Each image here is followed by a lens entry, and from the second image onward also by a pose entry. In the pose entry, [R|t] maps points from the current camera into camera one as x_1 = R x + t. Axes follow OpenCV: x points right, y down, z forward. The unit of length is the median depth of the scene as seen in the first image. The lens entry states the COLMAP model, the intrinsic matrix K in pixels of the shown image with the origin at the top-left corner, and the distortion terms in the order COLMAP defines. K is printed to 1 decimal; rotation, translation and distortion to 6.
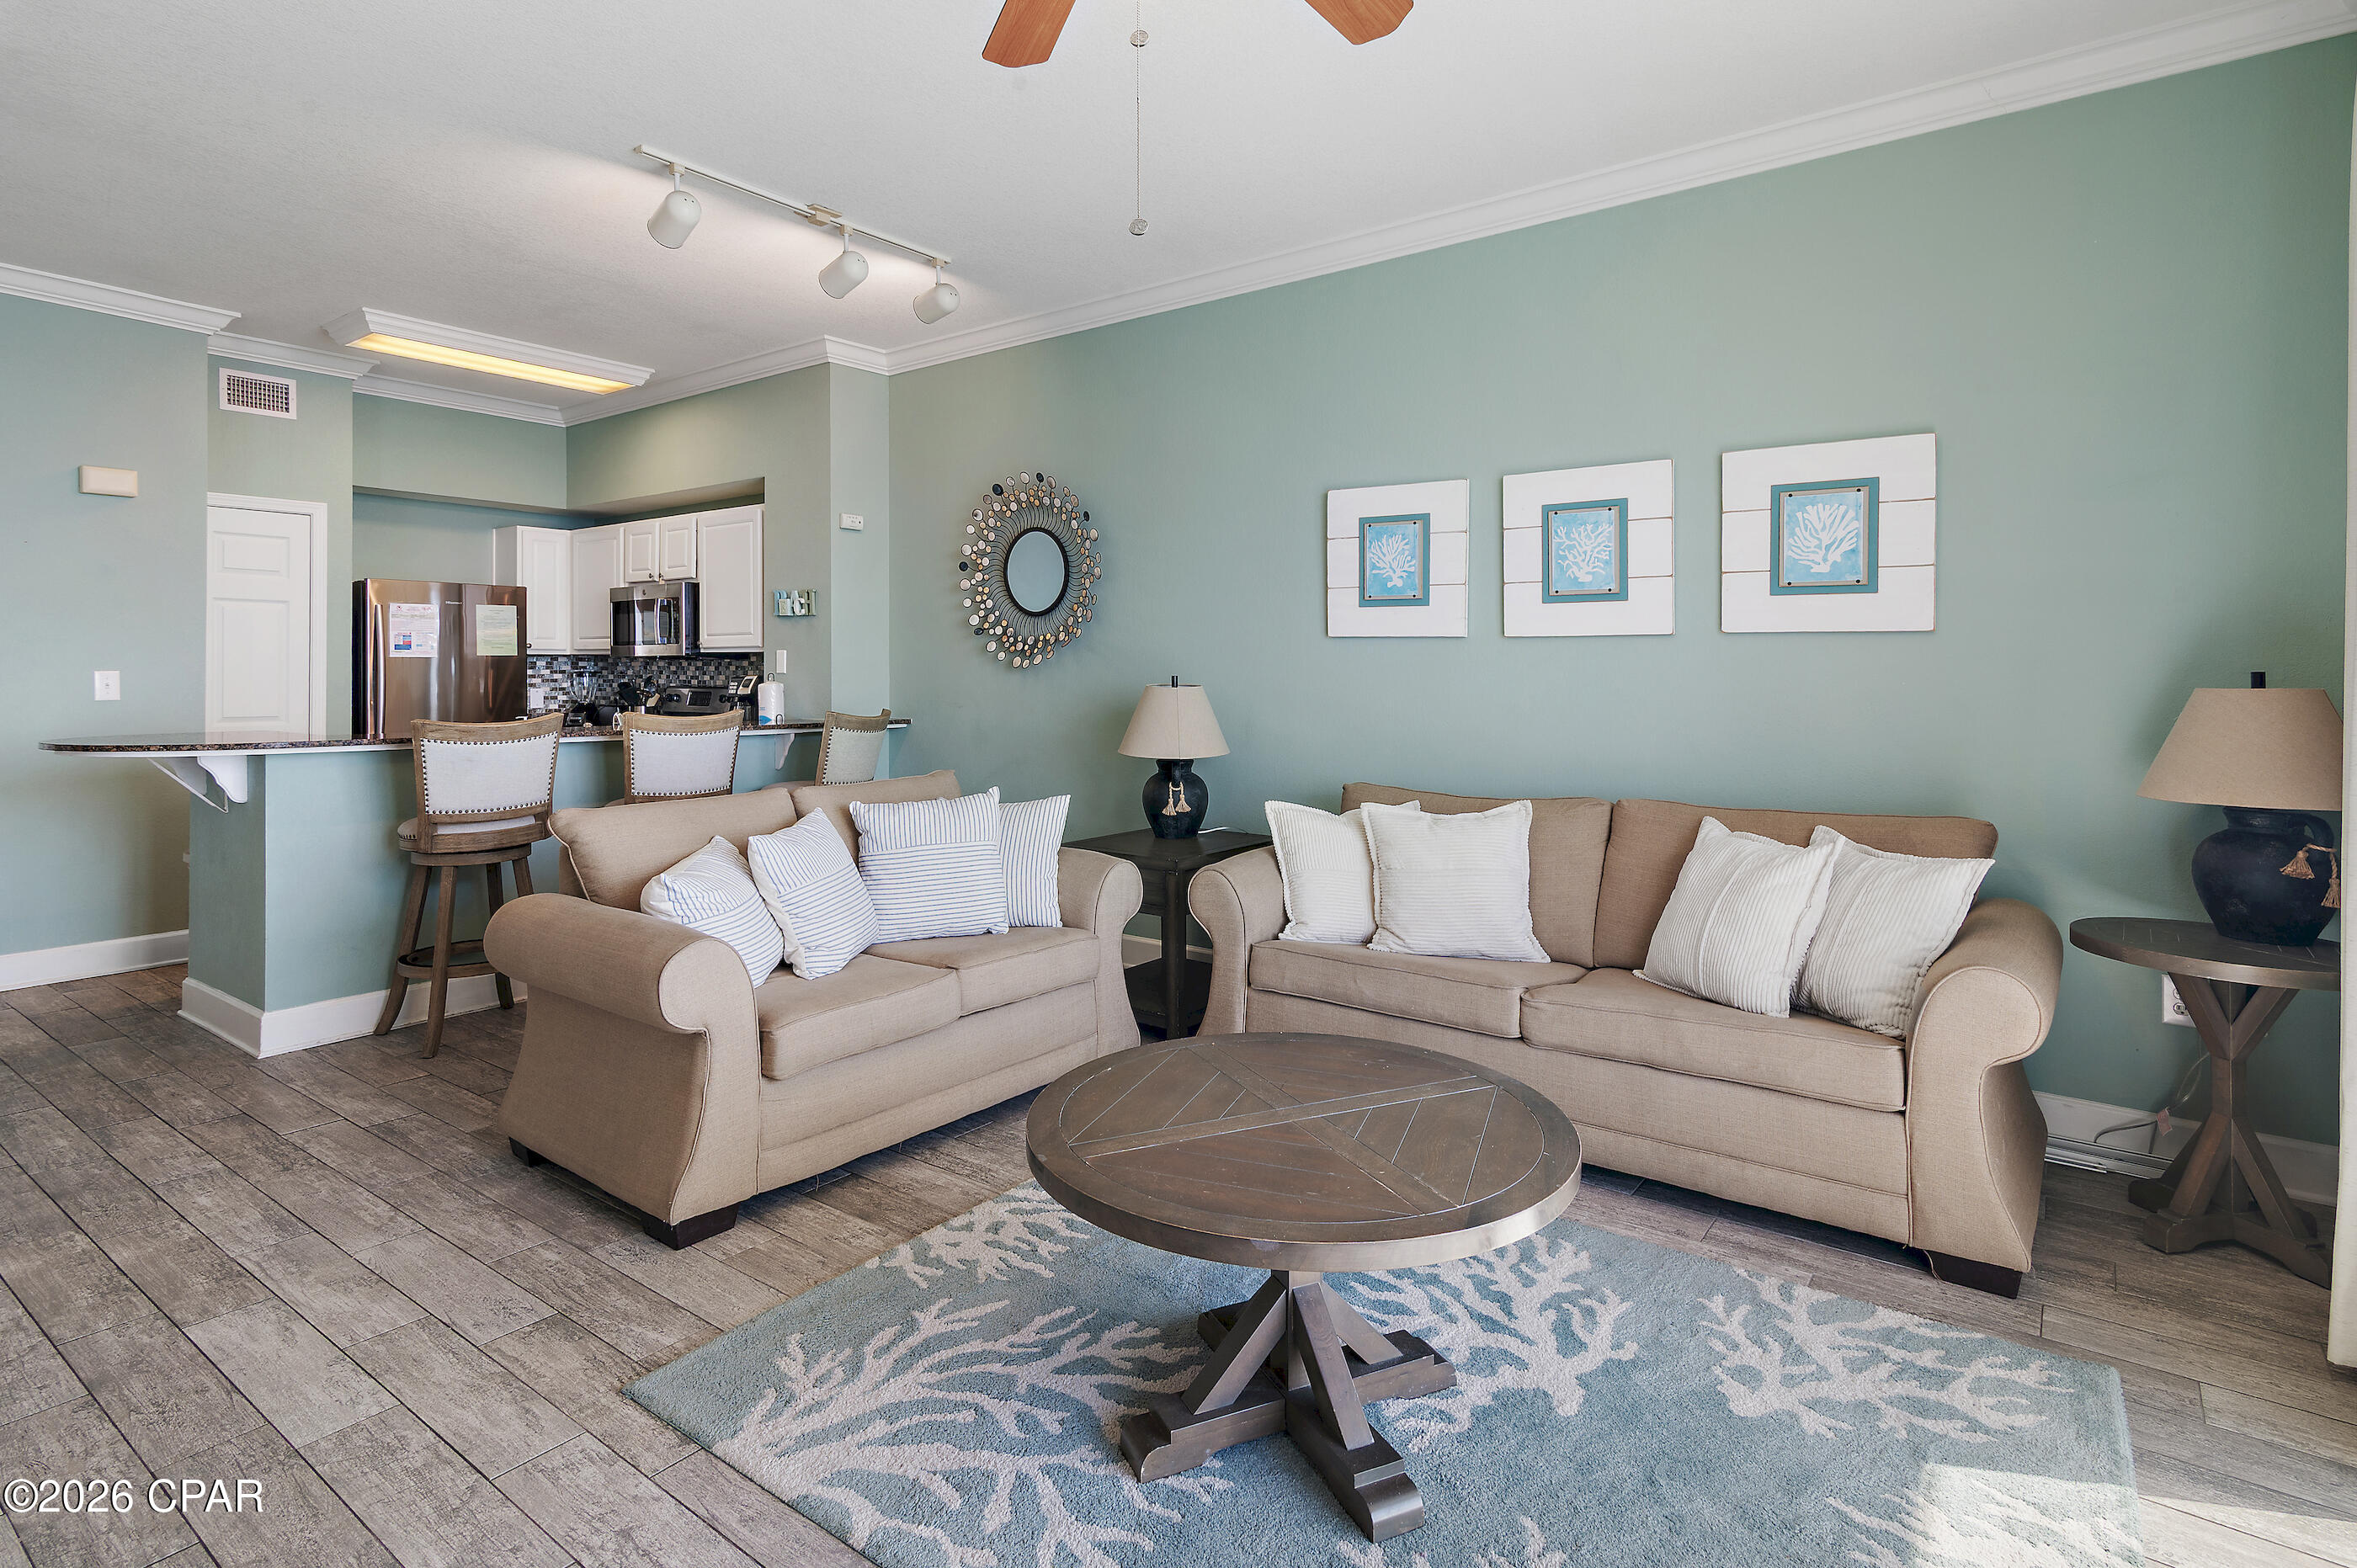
lens RADIAL K [[1201.0, 0, 1191.2], [0, 1201.0, 673.6], [0, 0, 1]] dist [0.008316, 0.004618]
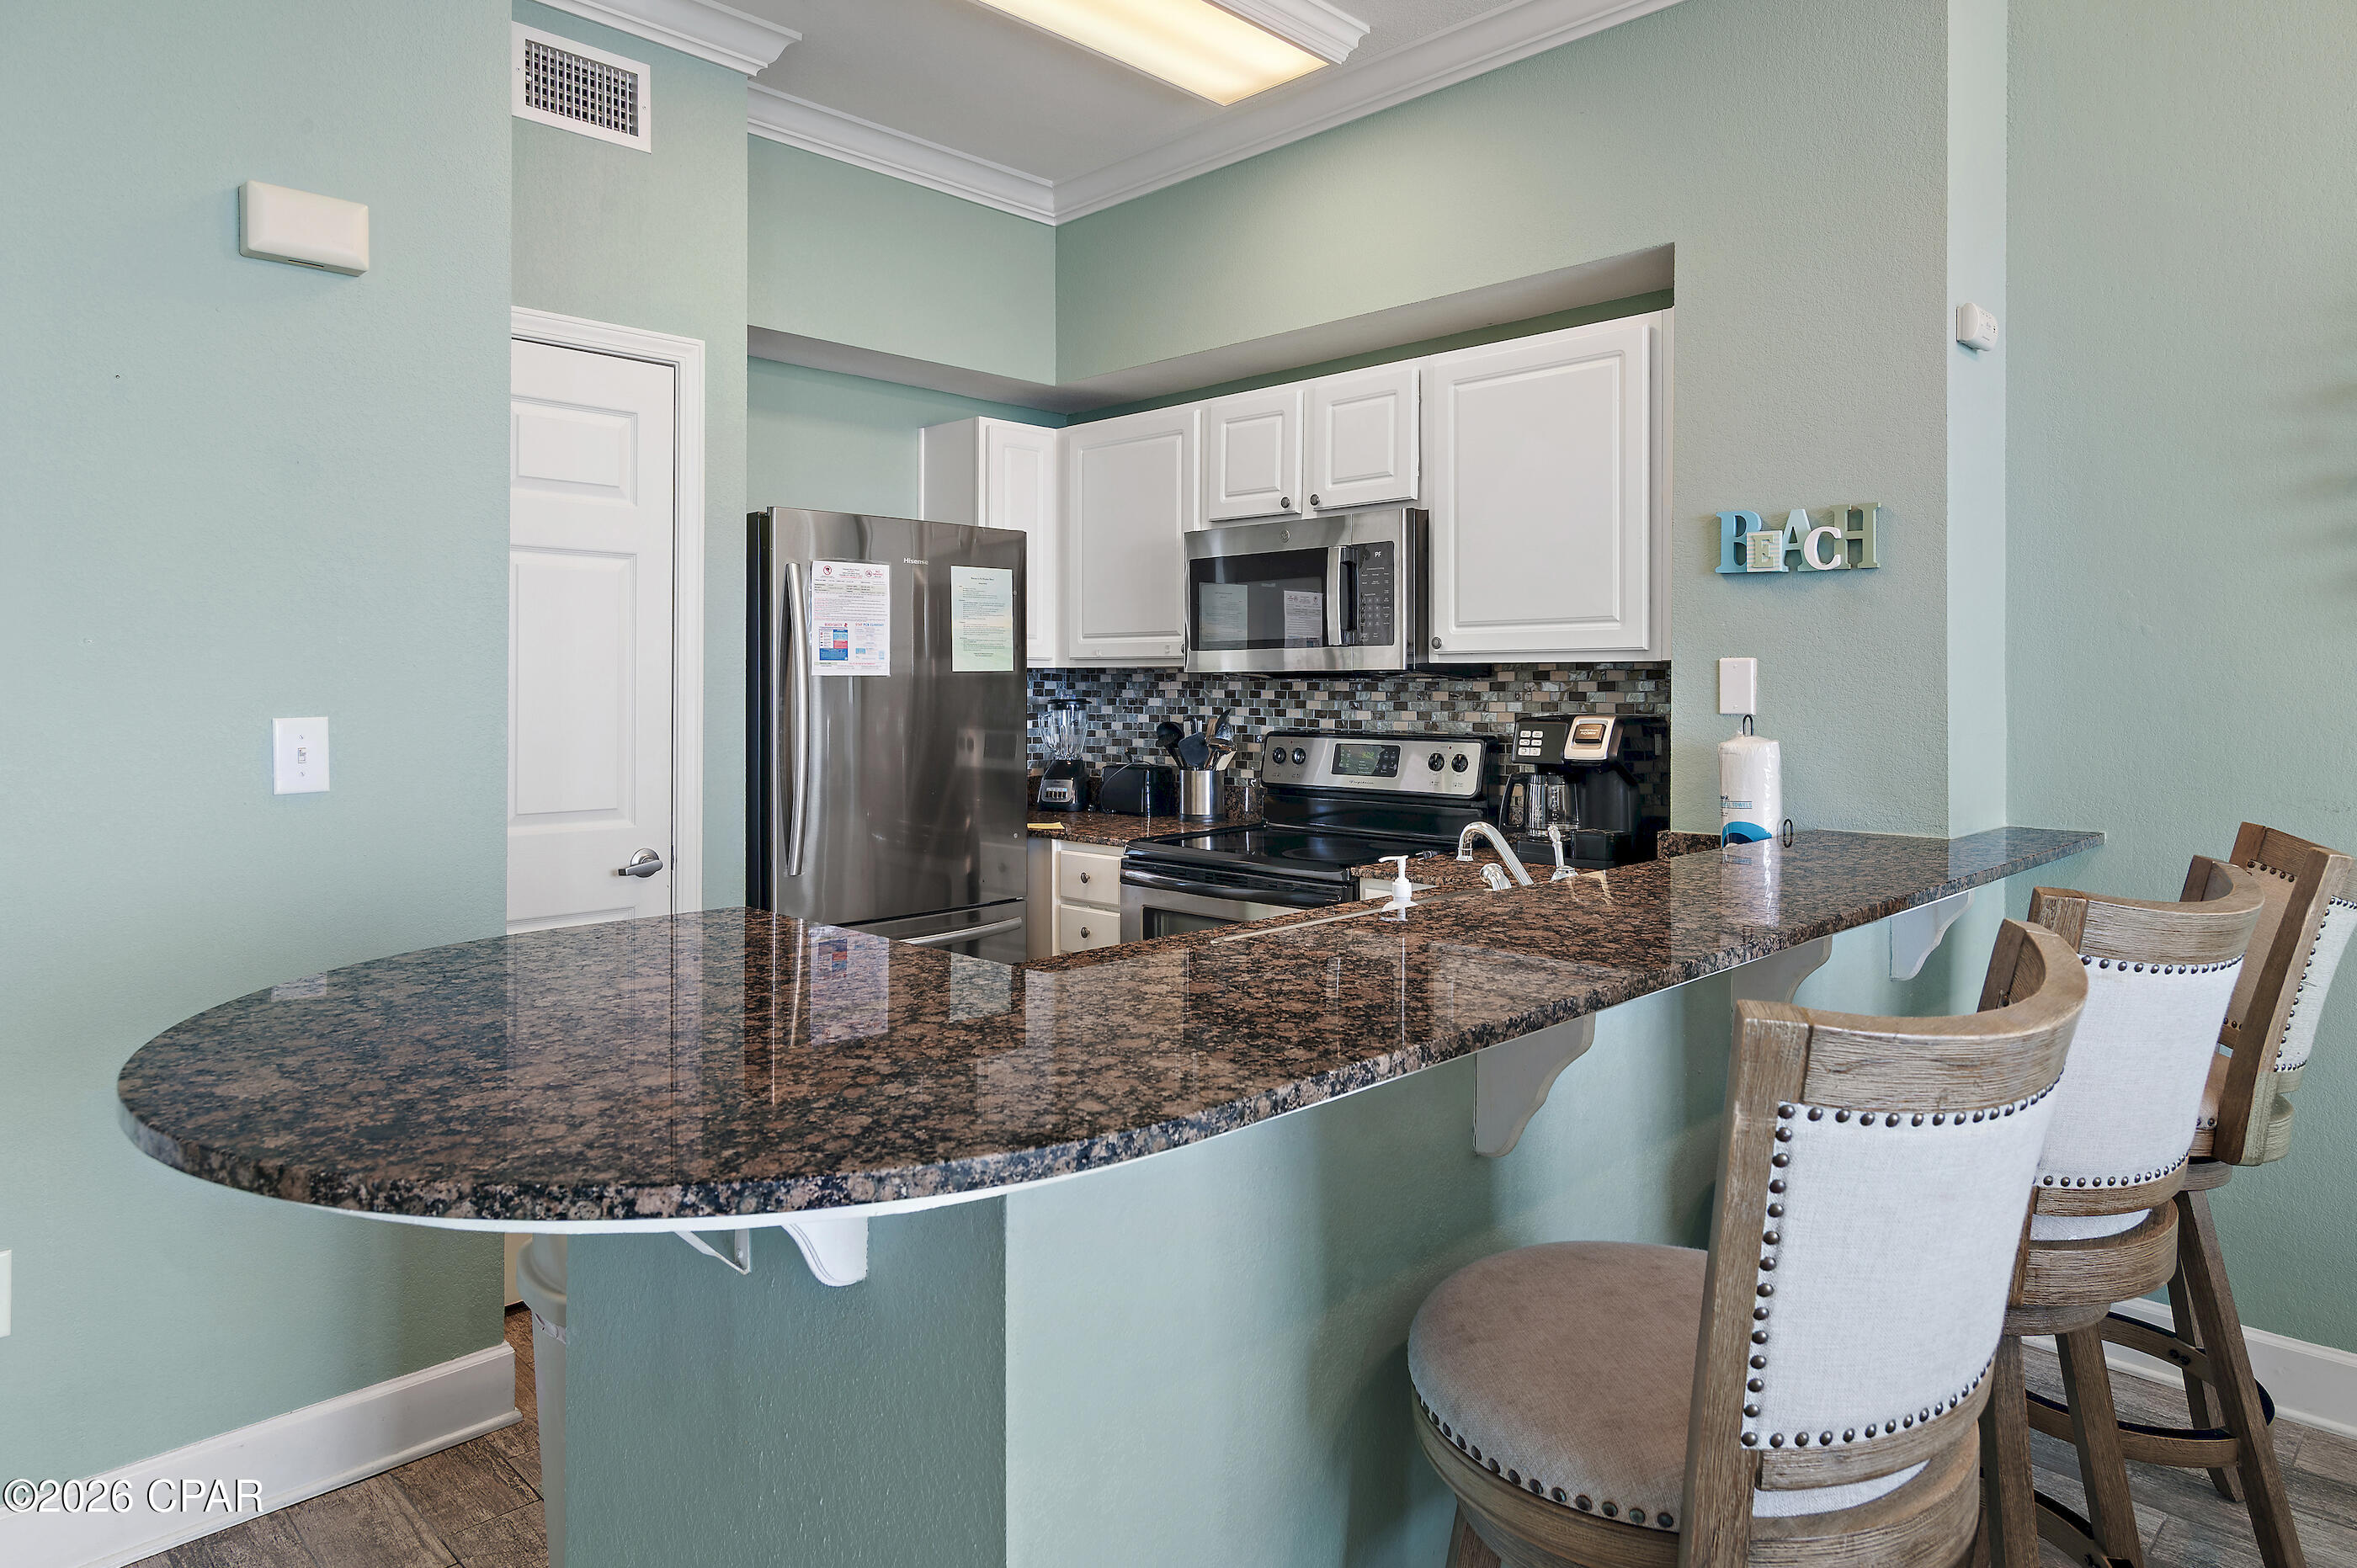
lens RADIAL K [[1433.3, 0, 1199.9], [0, 1433.3, 695.1], [0, 0, 1]] dist [-0.000343, 0.000387]
pose [[0.990463, -0.000477, -0.137777, -0.431058], [0.001694, 0.999961, 0.008723, -0.010831], [0.137768, -0.008873, 0.990425, 0.461259]]
